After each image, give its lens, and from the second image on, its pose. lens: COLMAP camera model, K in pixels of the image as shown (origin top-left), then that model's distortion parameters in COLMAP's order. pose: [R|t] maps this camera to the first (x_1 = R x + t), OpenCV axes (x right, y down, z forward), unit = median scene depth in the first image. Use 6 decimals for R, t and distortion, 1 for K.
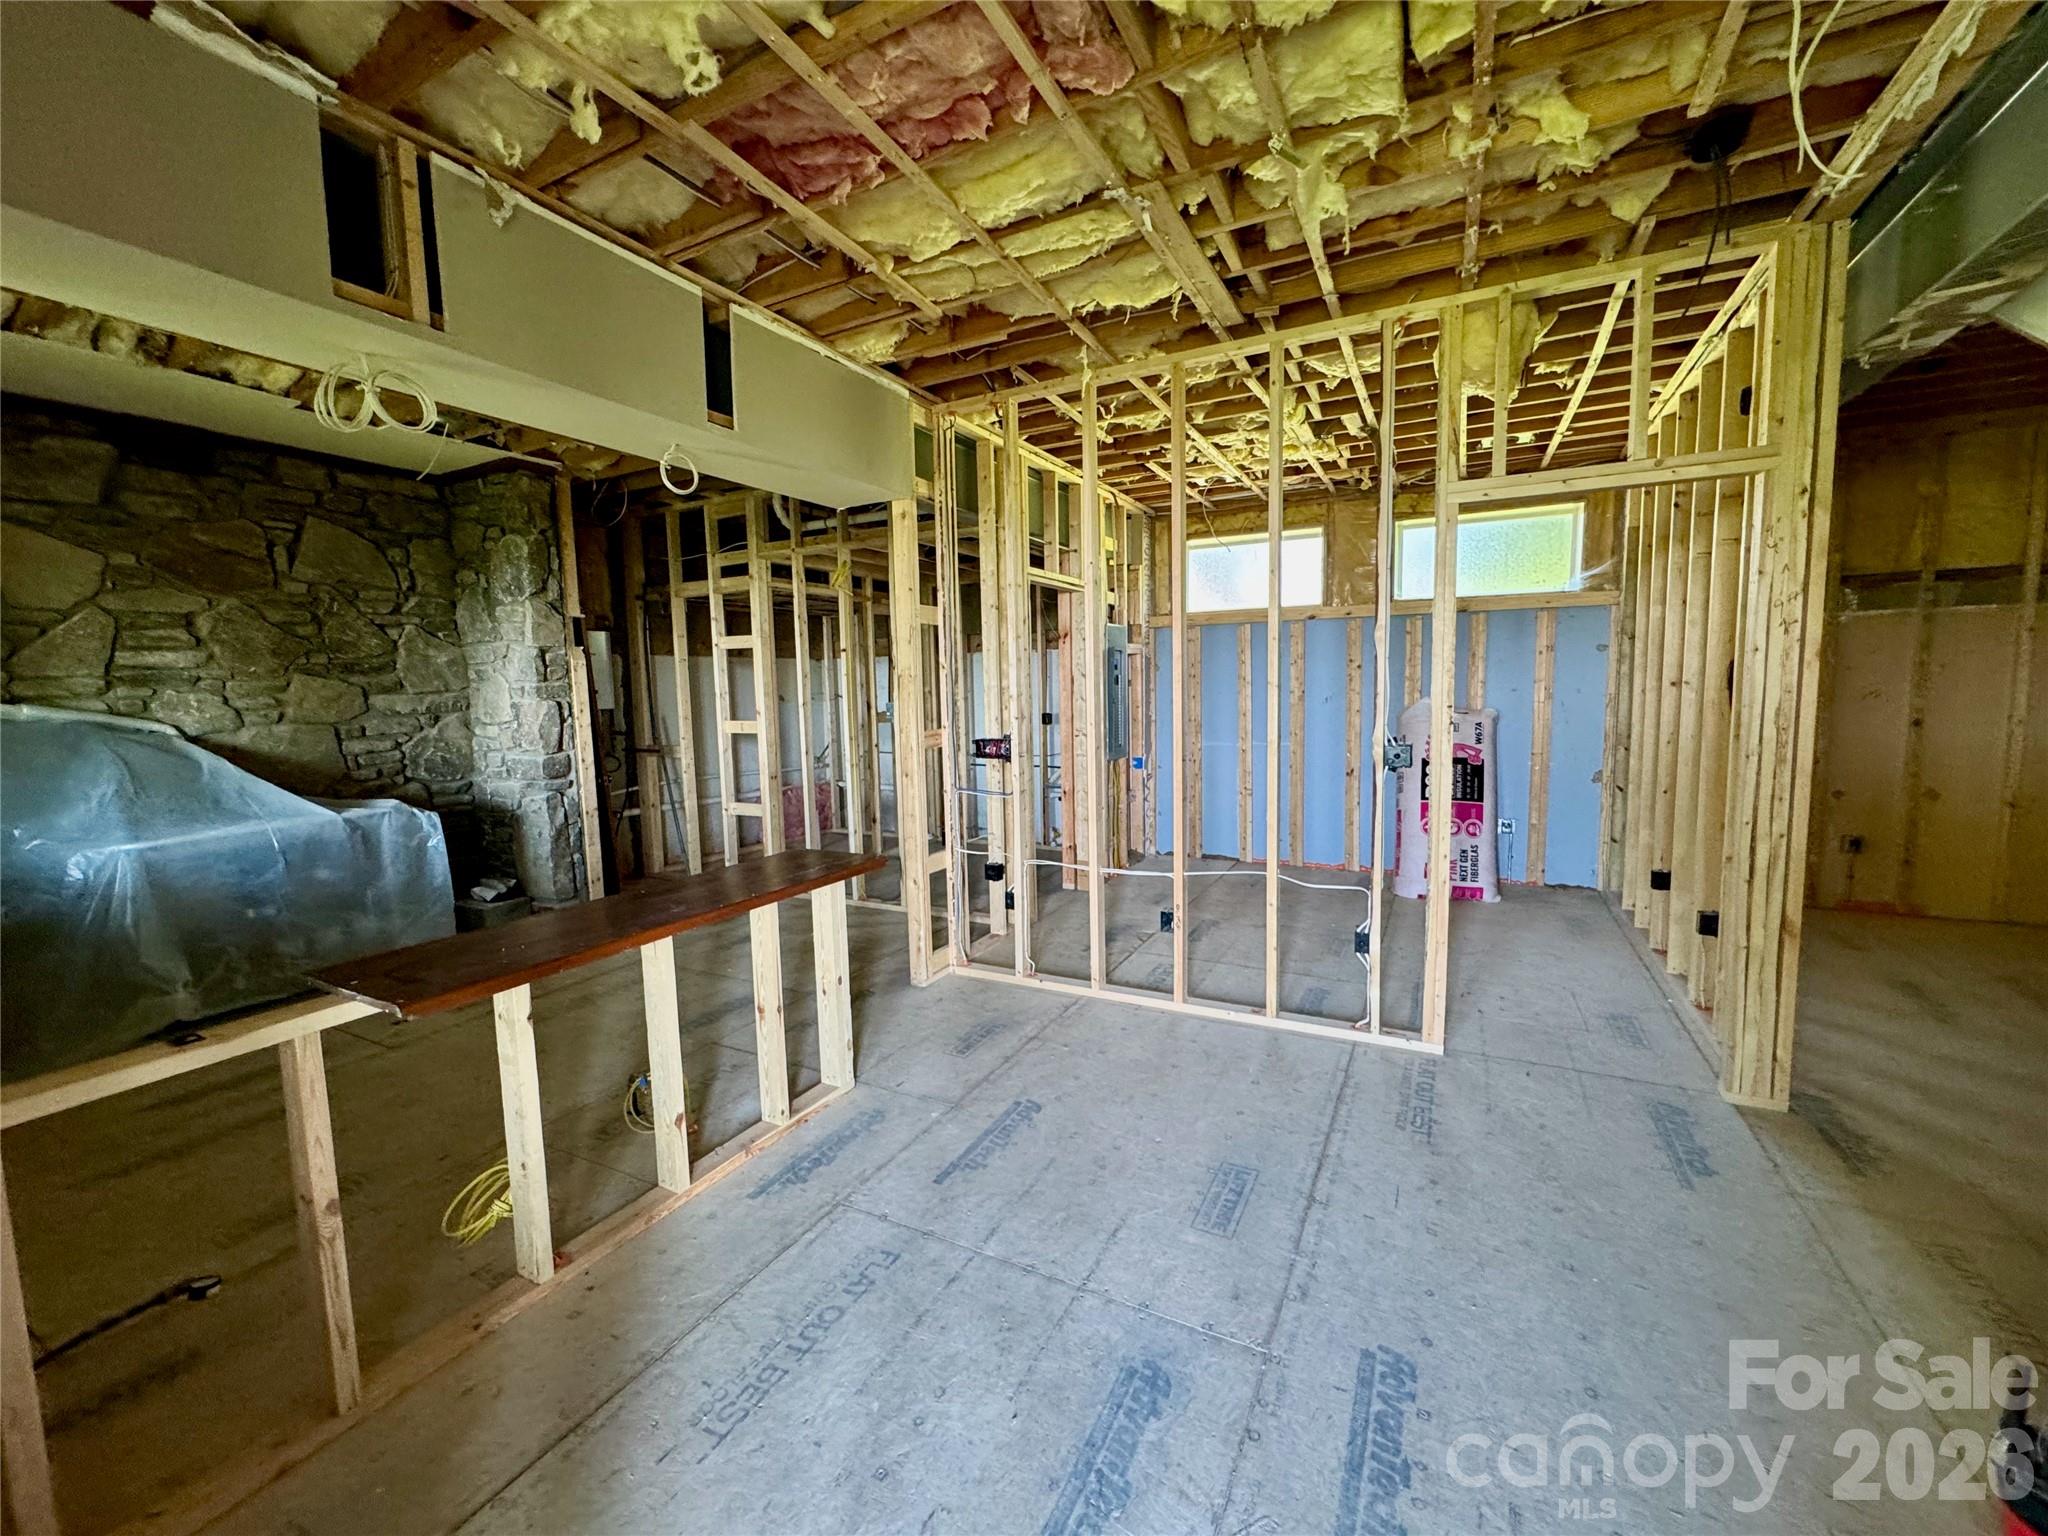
lens RADIAL K [[819.3, 0, 1025.6], [0, 819.3, 764.0], [0, 0, 1]] dist [-0.001967, 0.000630]
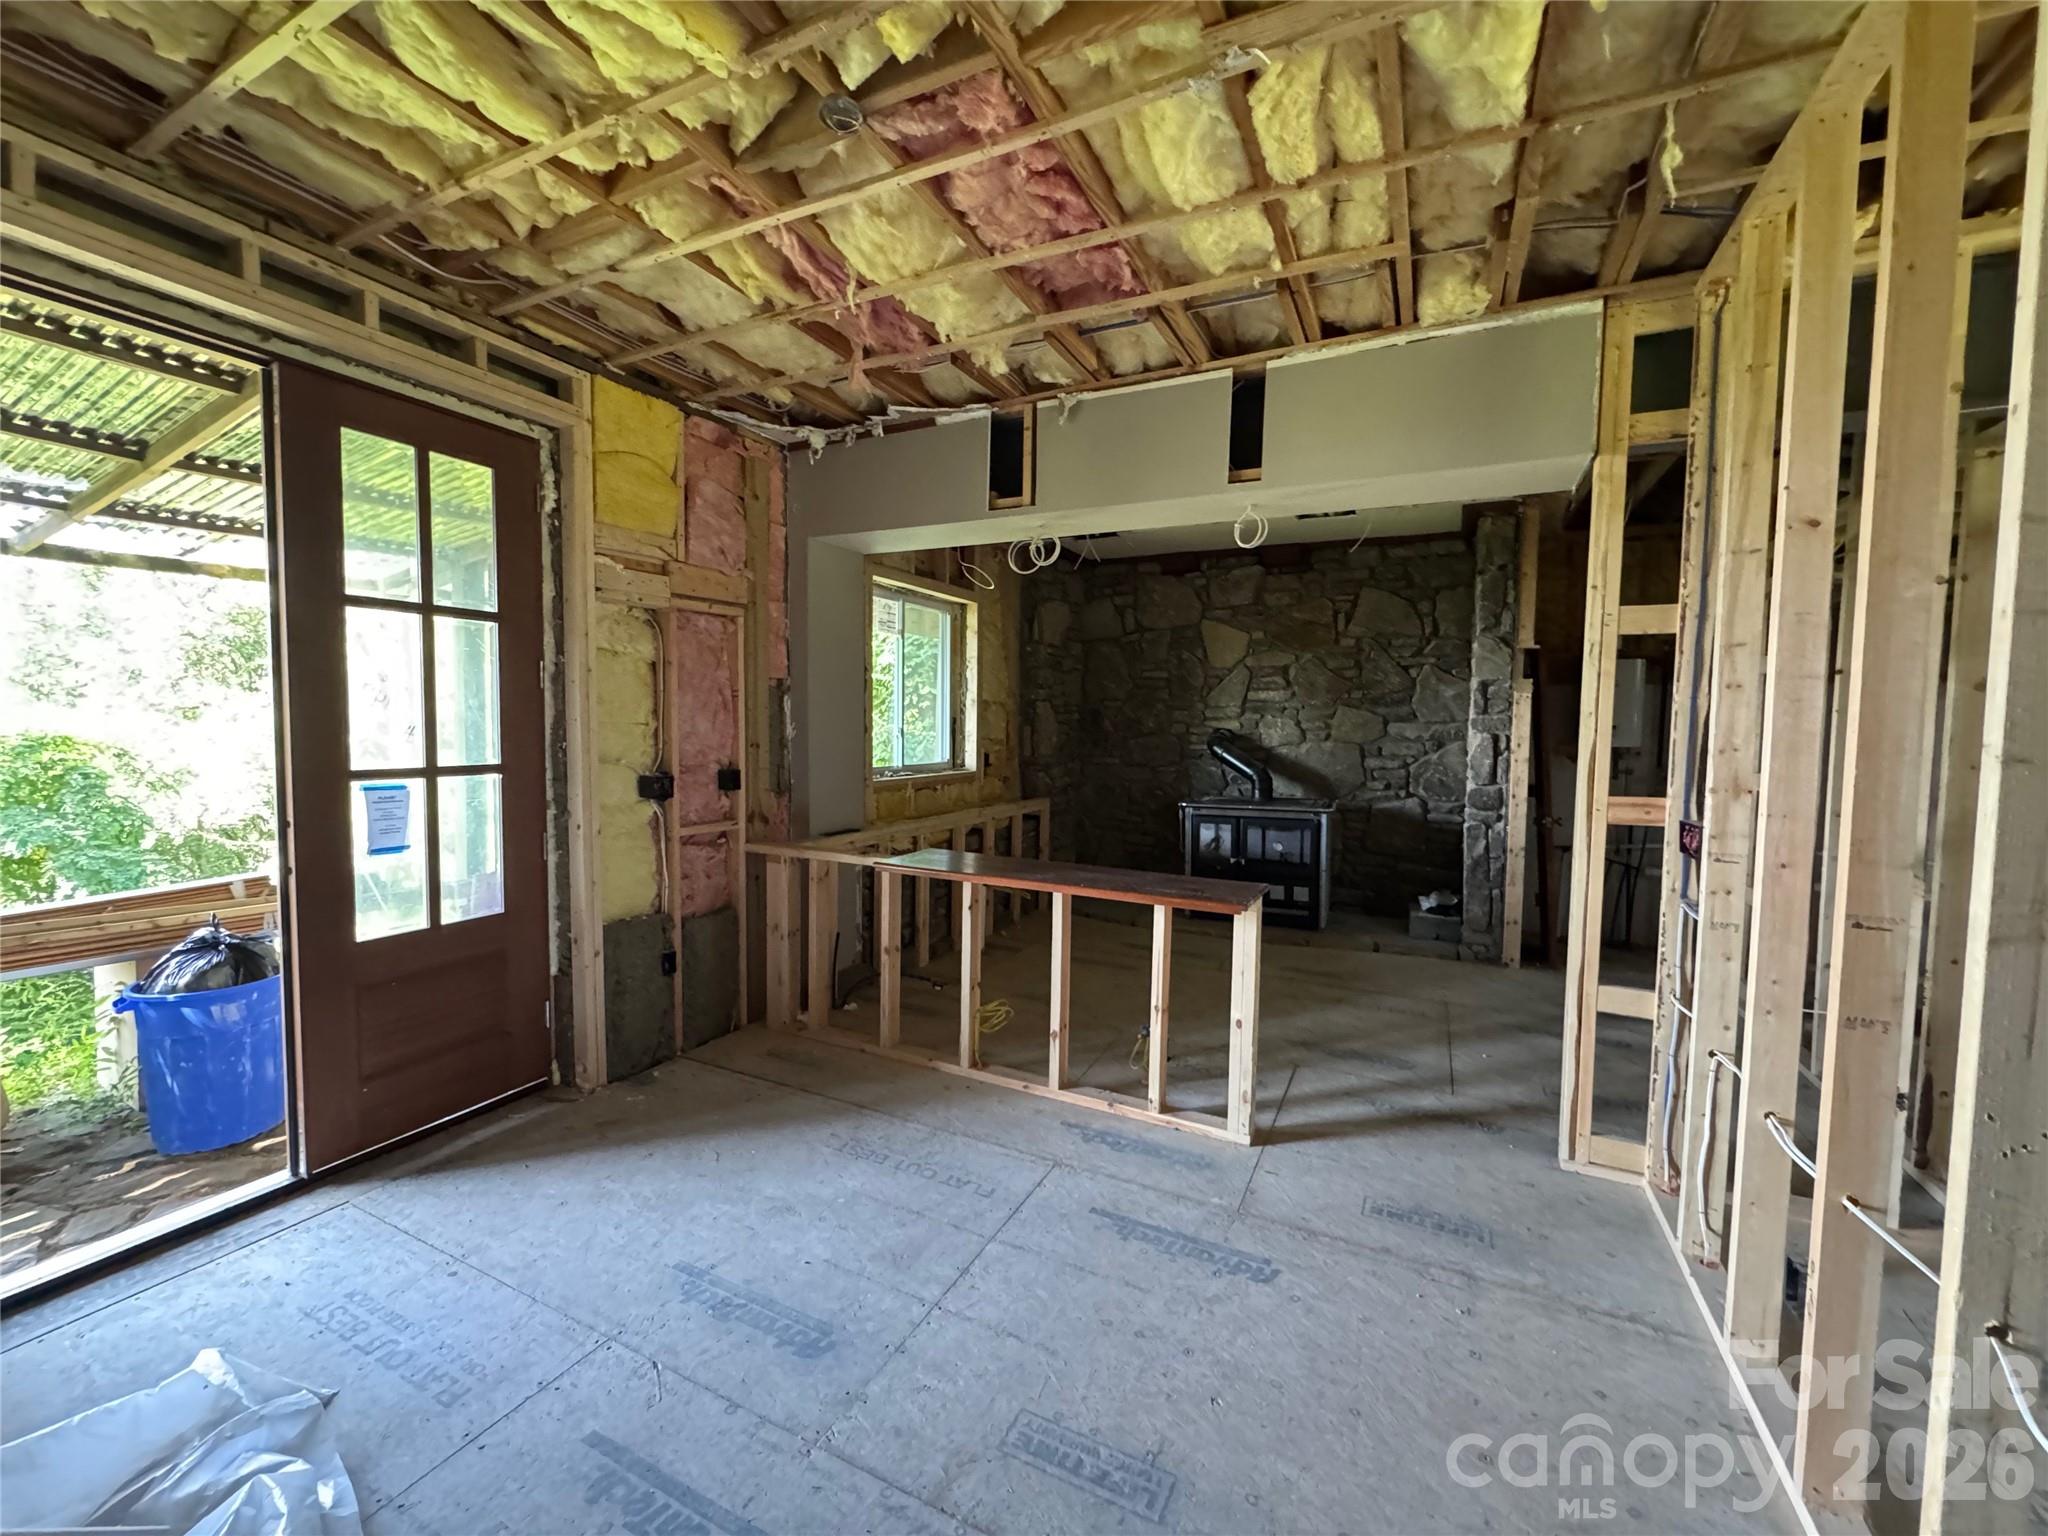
lens RADIAL K [[819.3, 0, 1025.6], [0, 819.3, 764.0], [0, 0, 1]] dist [-0.001967, 0.000630]
pose [[0.024499, 0.075749, -0.996826, 0.461866], [-0.113537, 0.990885, 0.072507, -0.053098], [0.993232, 0.111400, 0.032876, 0.445083]]
